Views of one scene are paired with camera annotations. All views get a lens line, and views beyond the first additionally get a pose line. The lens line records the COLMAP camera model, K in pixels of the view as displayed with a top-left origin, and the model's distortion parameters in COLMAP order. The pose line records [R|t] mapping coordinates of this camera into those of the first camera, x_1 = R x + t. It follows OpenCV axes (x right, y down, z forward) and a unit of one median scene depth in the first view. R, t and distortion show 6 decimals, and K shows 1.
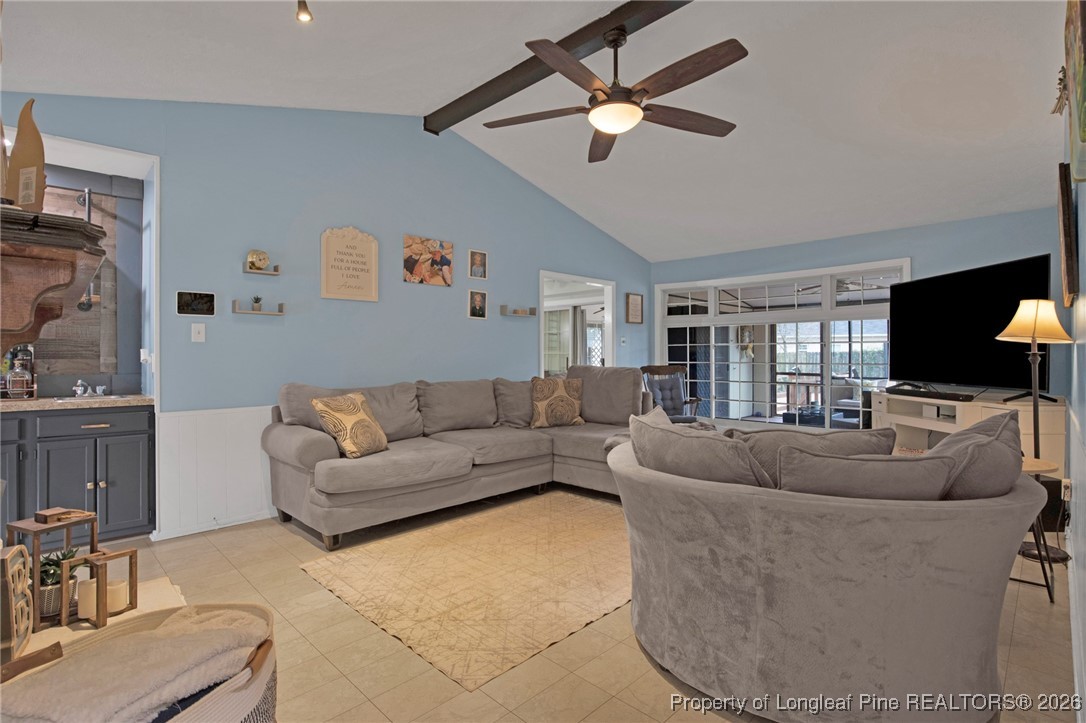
lens RADIAL K [[510.1, 0, 543.0], [0, 510.1, 361.5], [0, 0, 1]] dist [-0.051878, -0.000182]
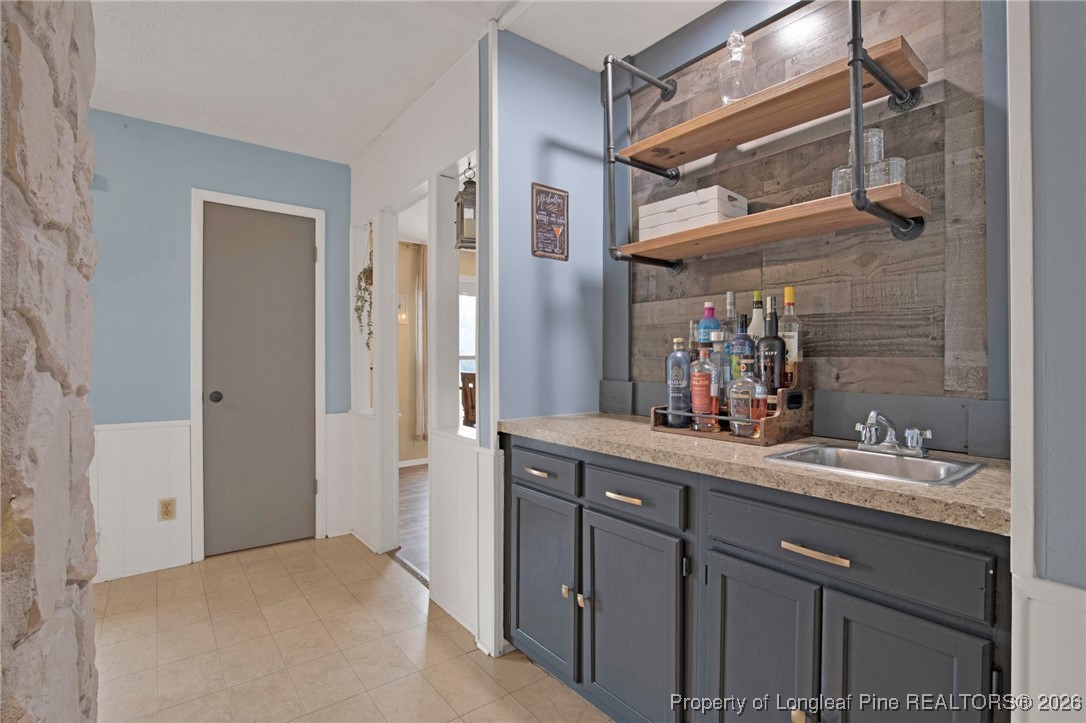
lens RADIAL K [[510.1, 0, 543.0], [0, 510.1, 361.5], [0, 0, 1]] dist [-0.051878, -0.000182]
pose [[-0.143614, -0.001763, -0.989632, -0.508024], [-0.022859, 0.999738, 0.001536, 0.005538], [0.989370, 0.022843, -0.143616, 0.787672]]
